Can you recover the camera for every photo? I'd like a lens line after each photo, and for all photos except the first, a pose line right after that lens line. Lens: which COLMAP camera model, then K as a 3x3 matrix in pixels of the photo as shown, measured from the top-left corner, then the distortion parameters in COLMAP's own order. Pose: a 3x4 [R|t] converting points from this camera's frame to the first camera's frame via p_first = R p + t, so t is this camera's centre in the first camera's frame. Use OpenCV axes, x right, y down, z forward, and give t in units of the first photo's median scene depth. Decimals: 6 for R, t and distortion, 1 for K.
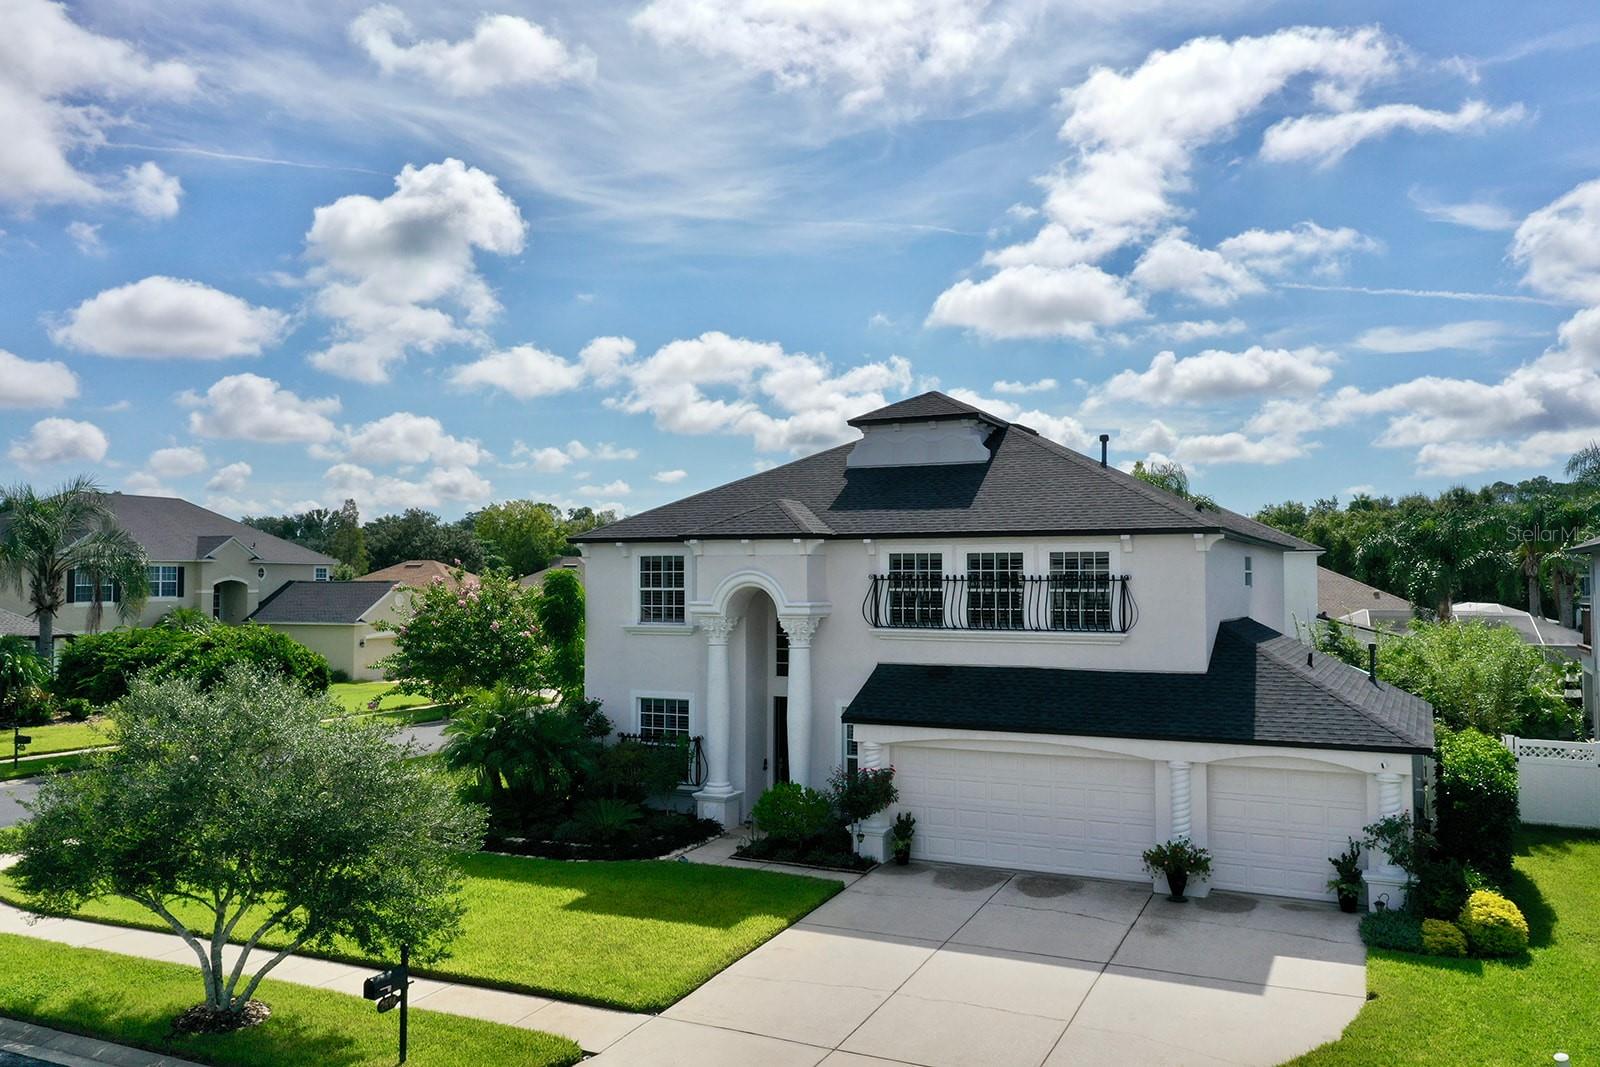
lens RADIAL K [[1283.3, 0, 793.9], [0, 1283.3, 534.5], [0, 0, 1]] dist [0.017660, 0.005707]
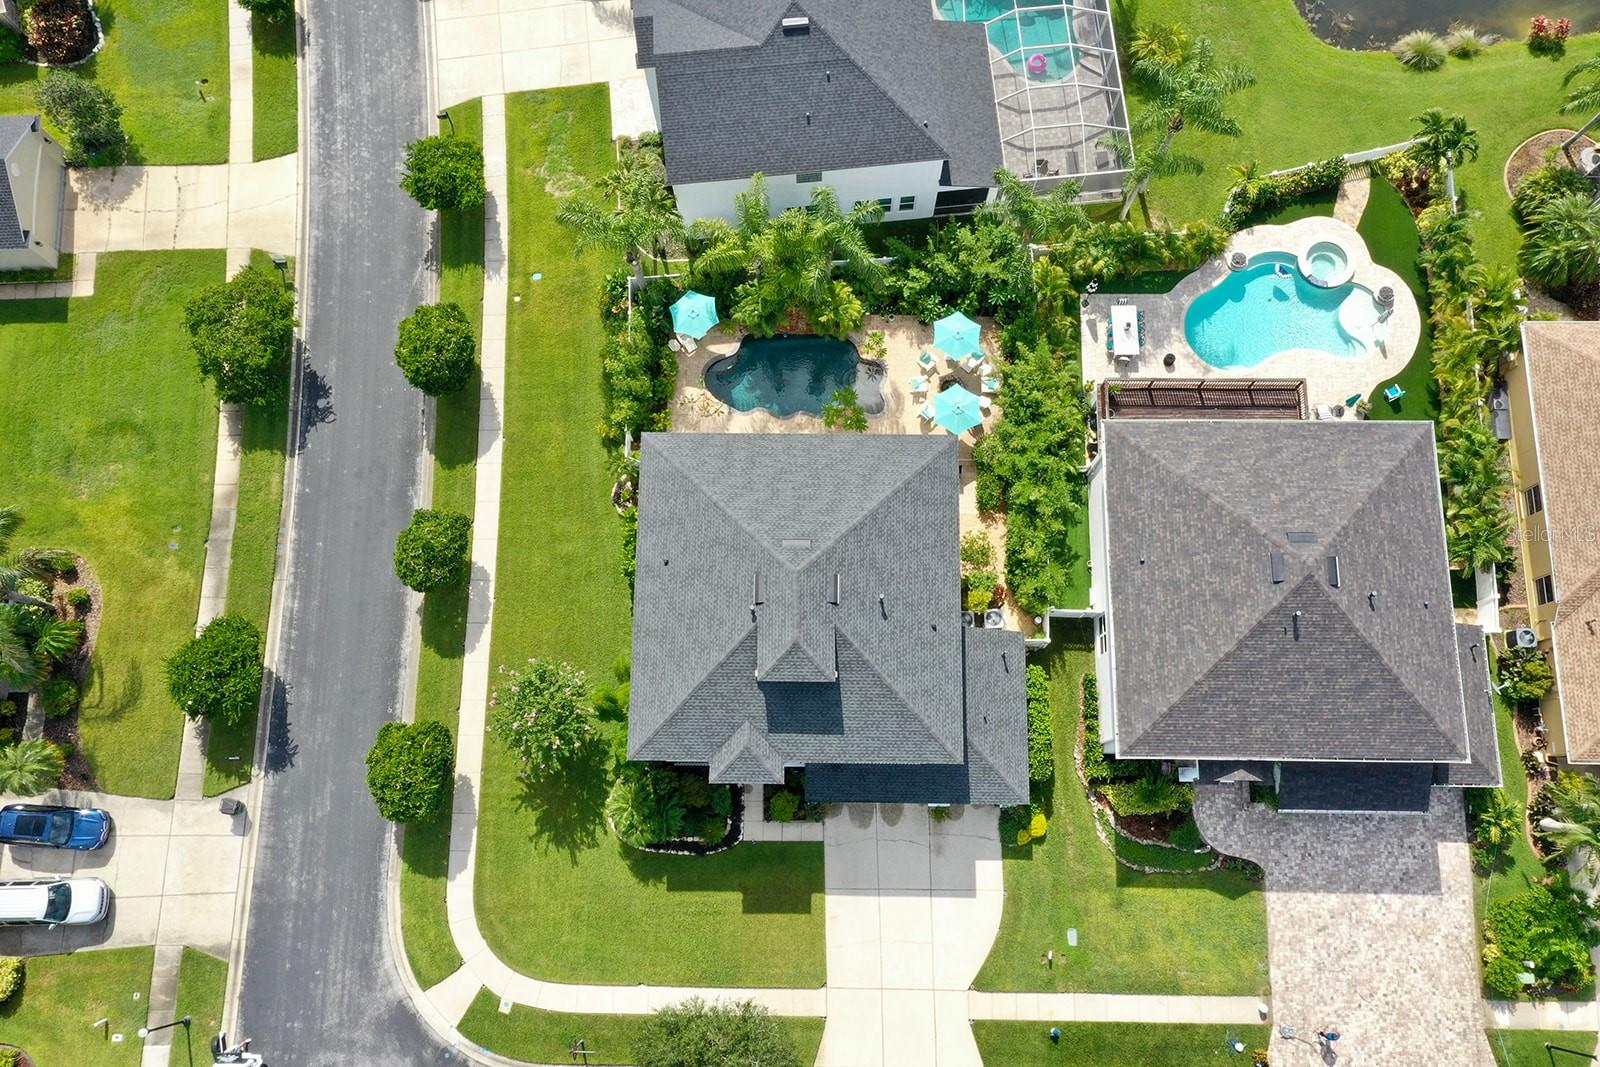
lens RADIAL K [[1283.3, 0, 797.3], [0, 1283.3, 533.9], [0, 0, 1]] dist [0.017660, 0.005707]
pose [[0.901896, -0.423220, 0.086418, 0.026339], [0.000769, 0.201636, 0.979460, -2.125904], [-0.431952, -0.883305, 0.182180, 0.945324]]
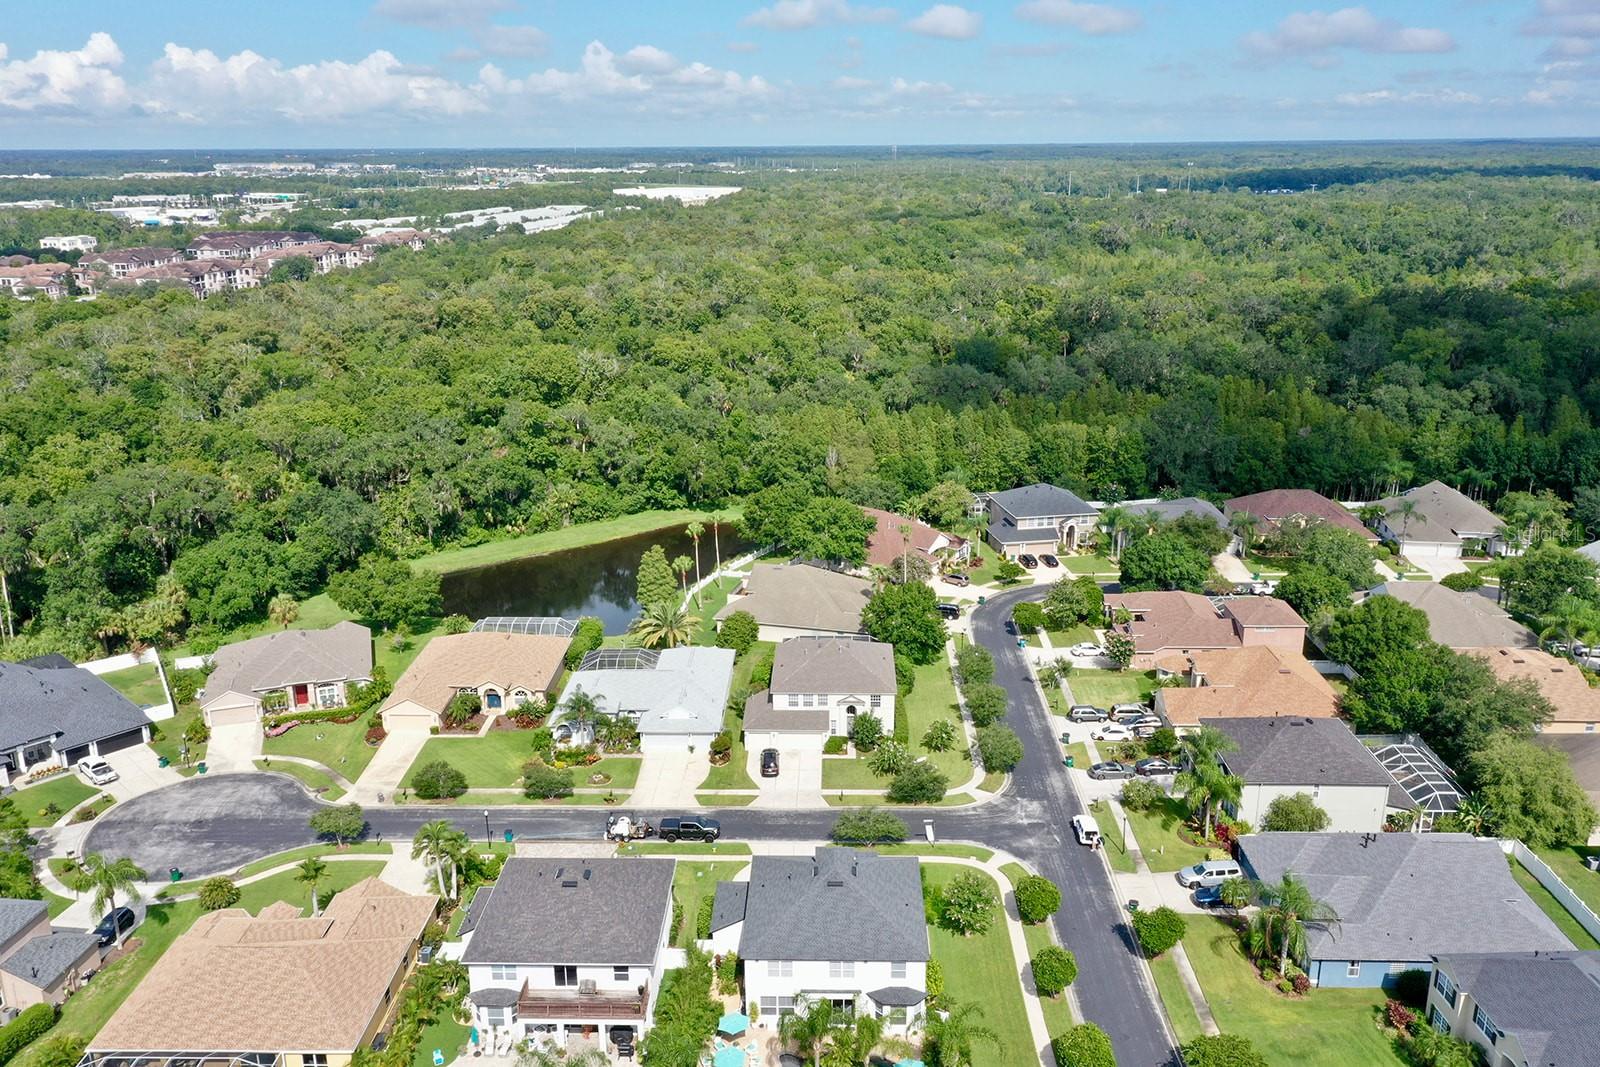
lens RADIAL K [[1283.3, 0, 805.8], [0, 1283.3, 531.9], [0, 0, 1]] dist [0.017660, 0.005707]
pose [[-0.906087, 0.127970, -0.403274, 1.715302], [0.019484, 0.964770, 0.262371, -2.156273], [0.422642, 0.229874, -0.876659, 4.443097]]
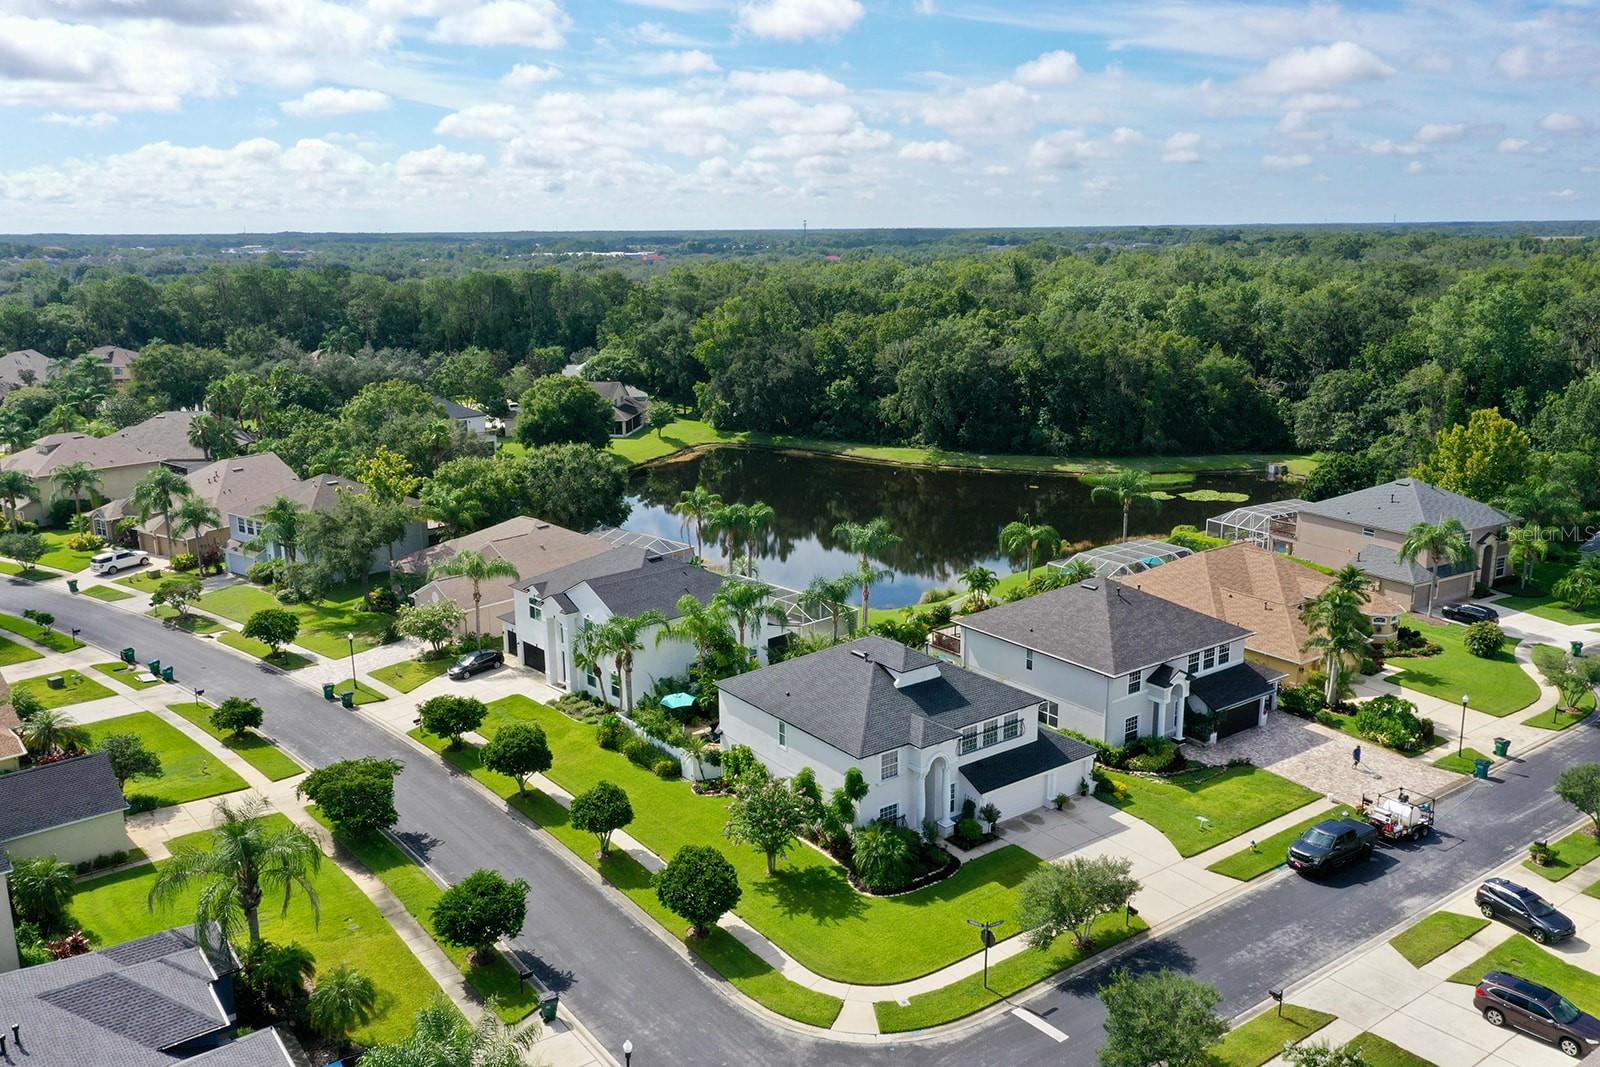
lens RADIAL K [[1283.3, 0, 798.2], [0, 1283.3, 542.8], [0, 0, 1]] dist [0.017660, 0.005707]
pose [[0.461807, -0.215978, 0.860284, -2.414035], [-0.021815, 0.966842, 0.254441, -1.085176], [-0.886712, -0.136269, 0.441783, 0.135180]]
